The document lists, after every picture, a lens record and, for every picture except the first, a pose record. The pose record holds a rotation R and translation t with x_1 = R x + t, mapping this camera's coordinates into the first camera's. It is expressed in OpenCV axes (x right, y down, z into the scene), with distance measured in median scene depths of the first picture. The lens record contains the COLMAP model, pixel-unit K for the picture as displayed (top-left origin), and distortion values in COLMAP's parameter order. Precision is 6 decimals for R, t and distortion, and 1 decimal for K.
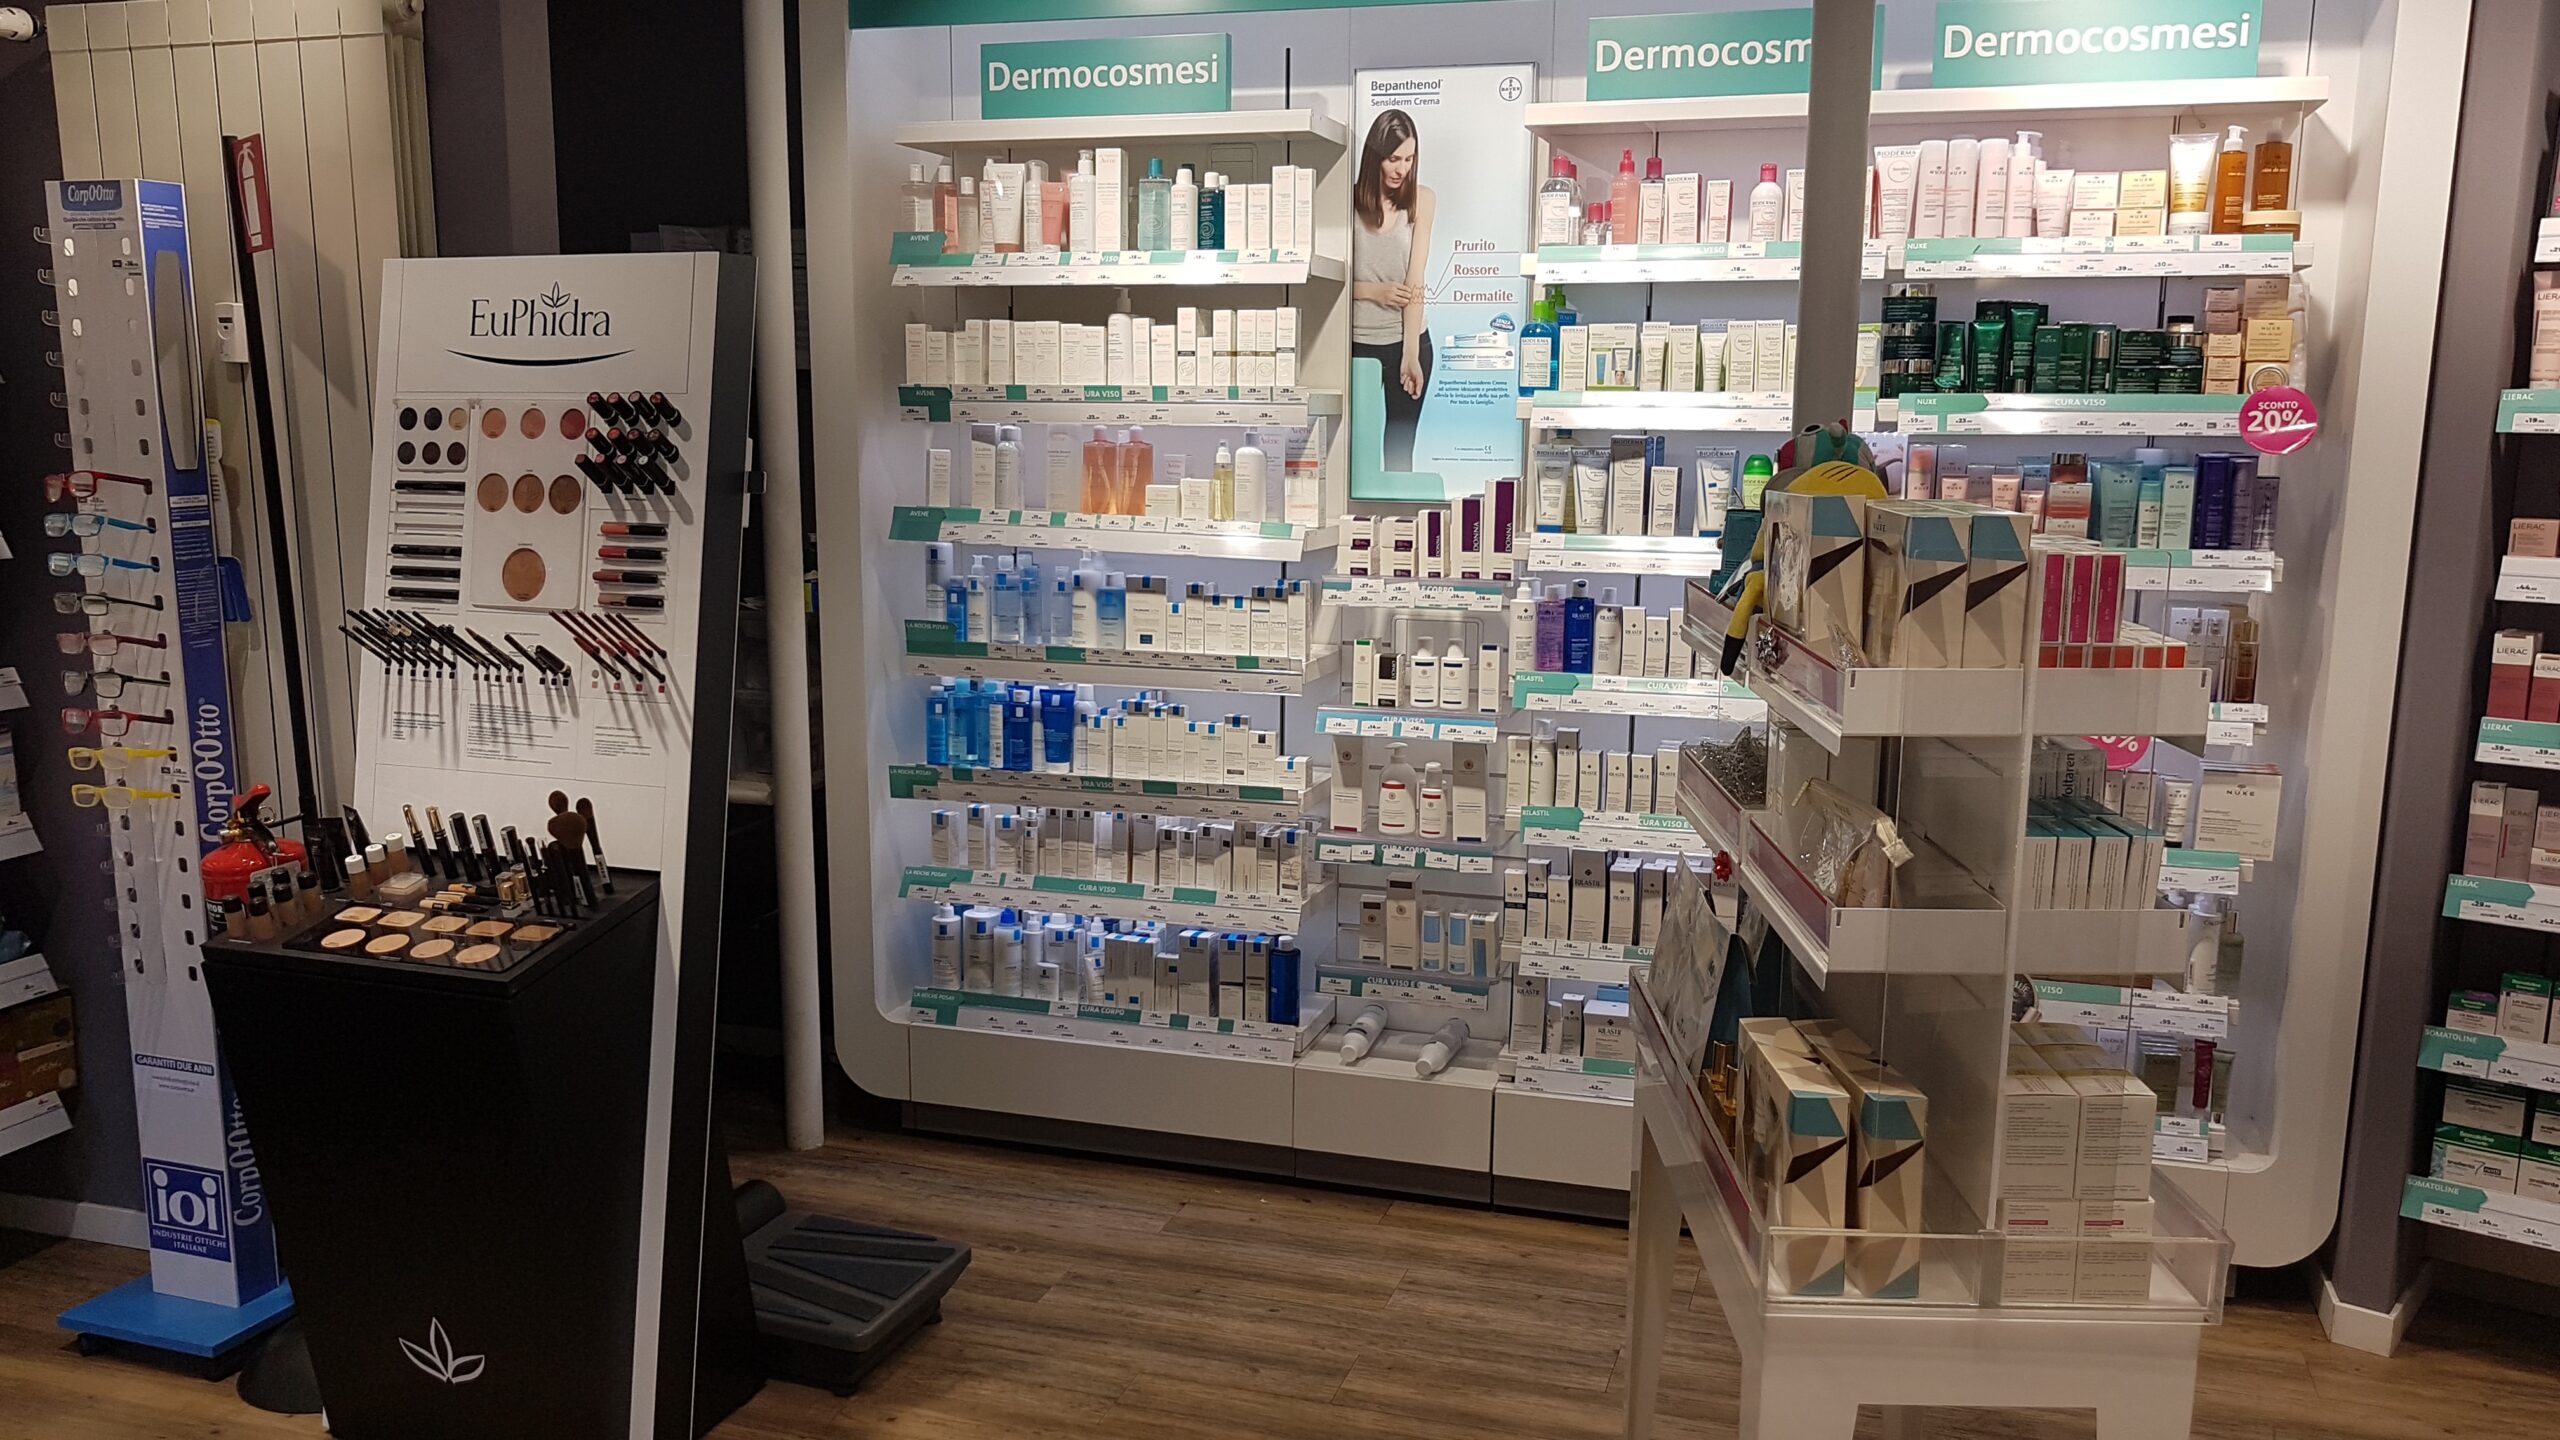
lens RADIAL K [[2072.5, 0, 1240.6], [0, 2072.5, 793.1], [0, 0, 1]] dist [0.015561, -0.046528]
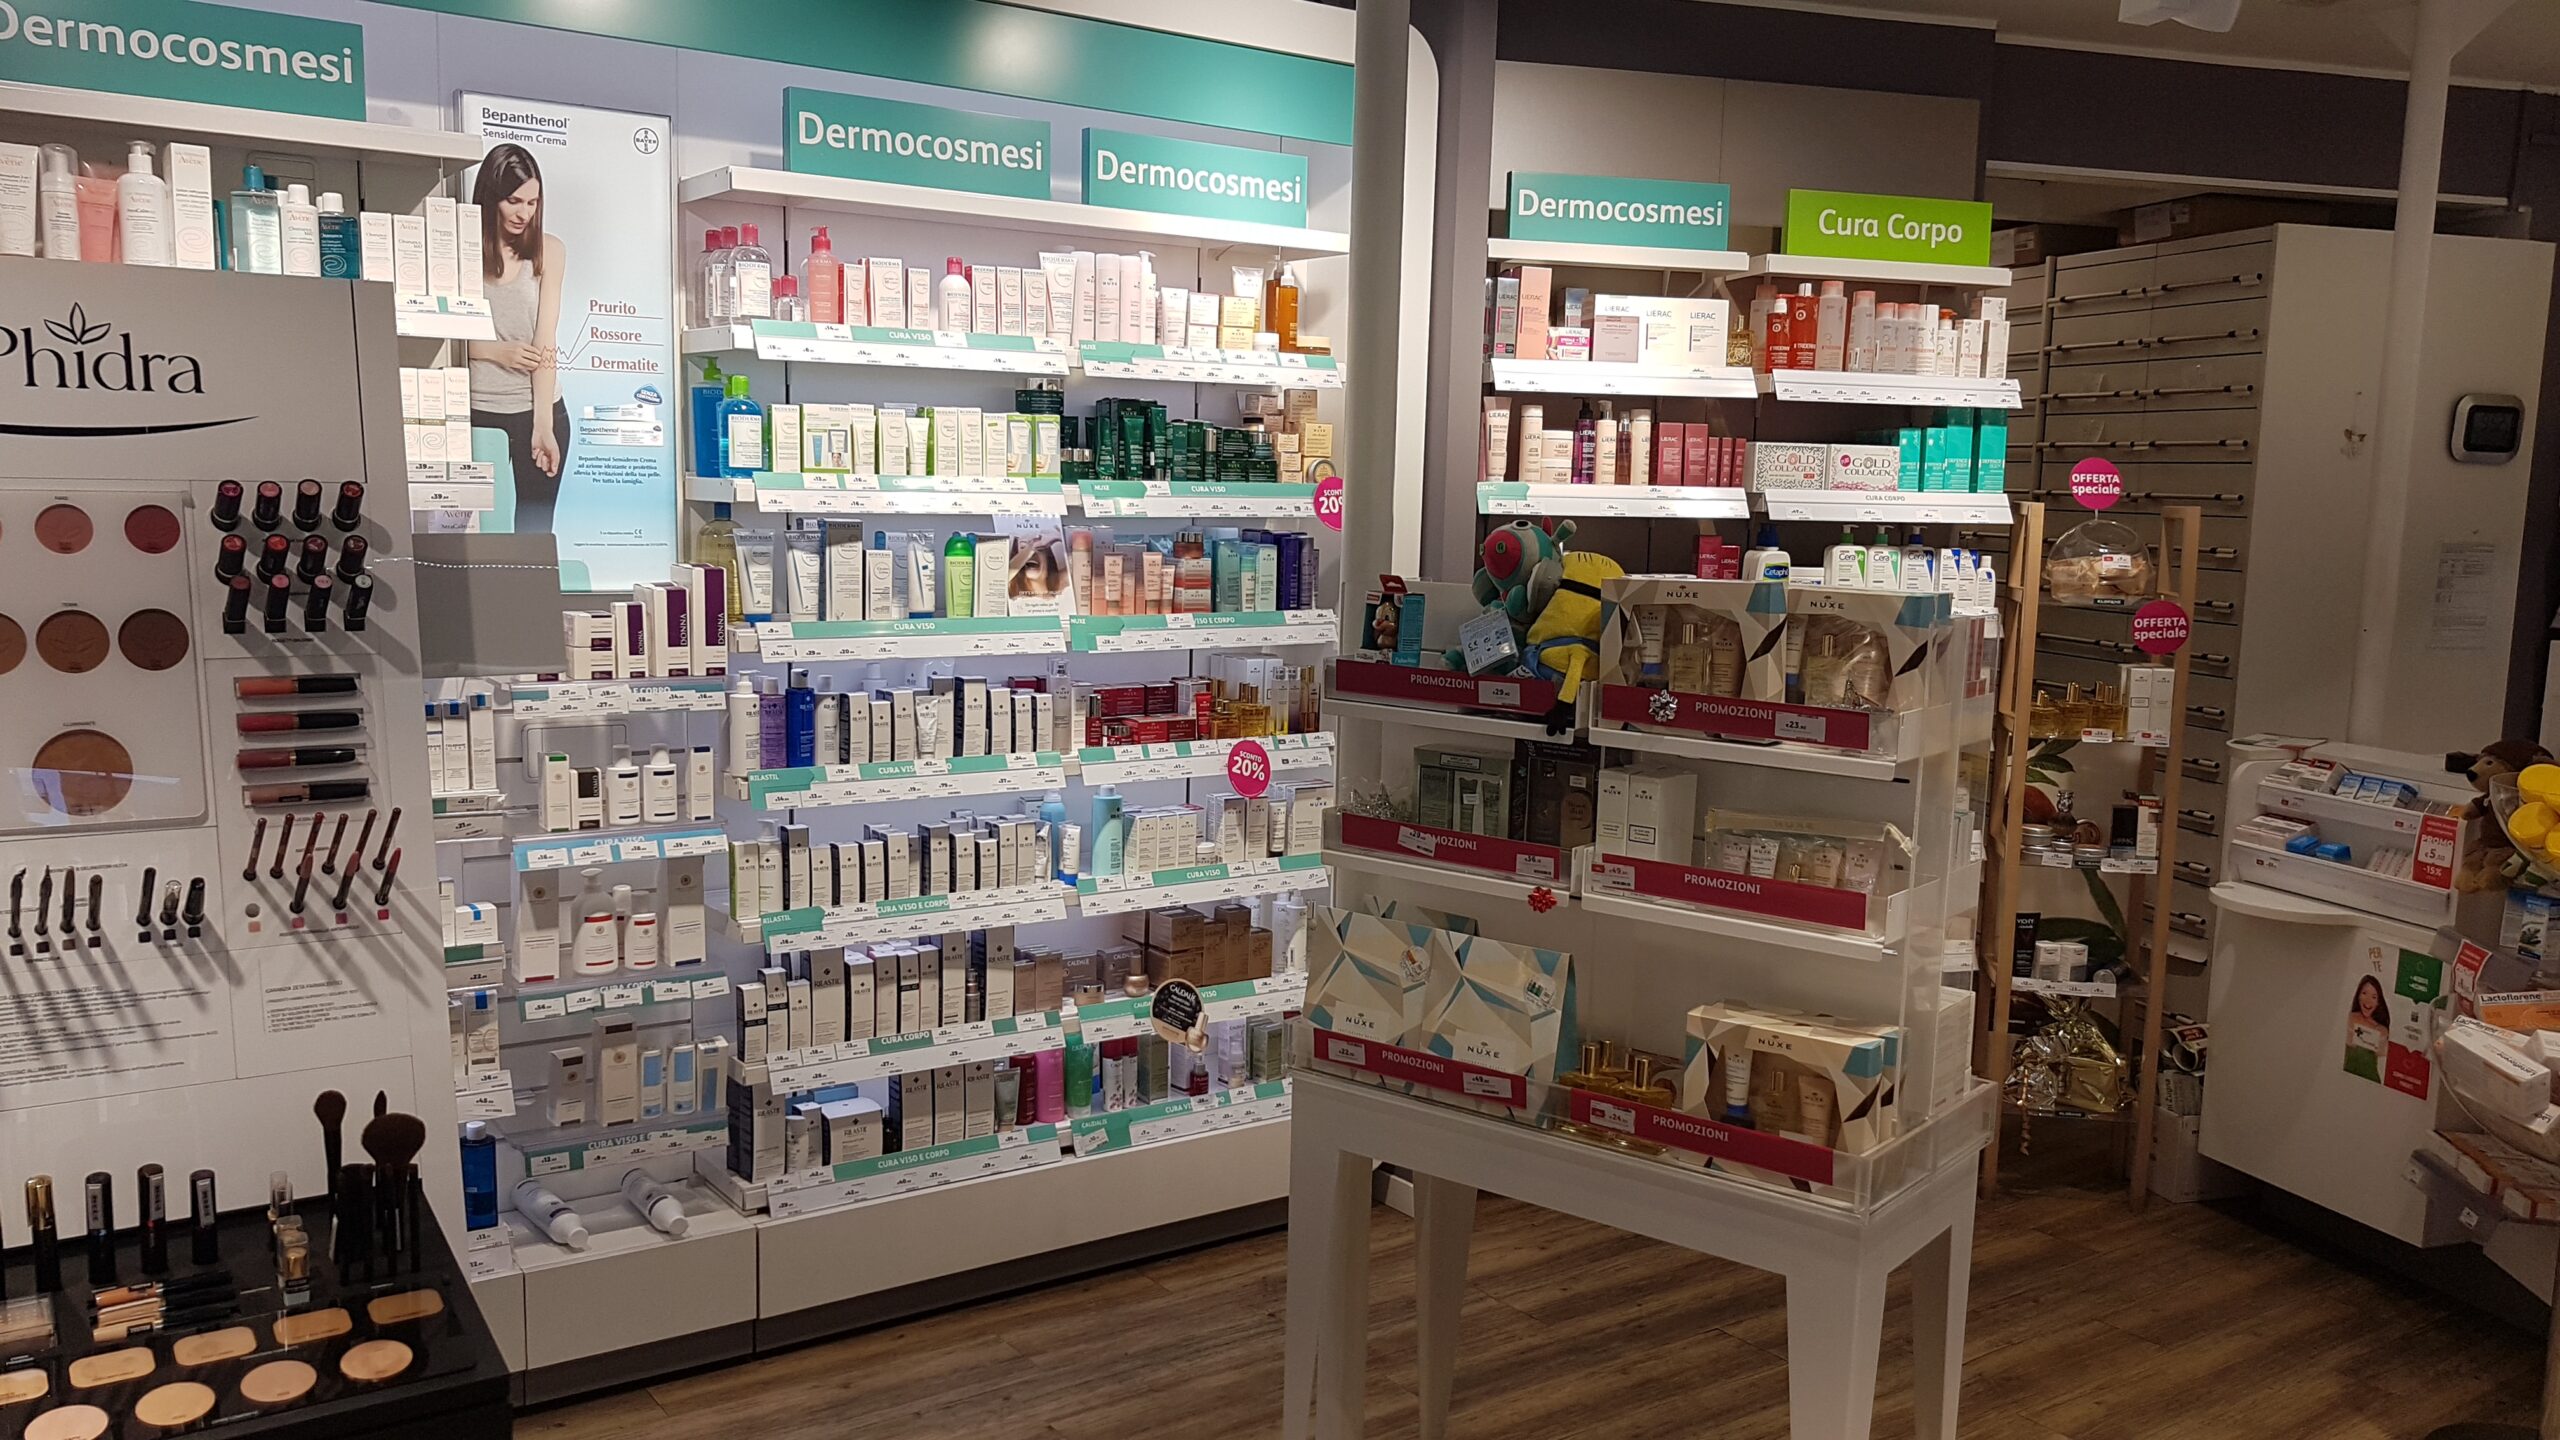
lens RADIAL K [[2072.5, 0, 1240.6], [0, 2072.5, 793.1], [0, 0, 1]] dist [0.015561, -0.046528]
pose [[0.590130, -0.114566, 0.799138, -0.479345], [0.133659, 0.990084, 0.043238, -0.059918], [-0.796167, 0.081296, 0.599591, 0.268281]]
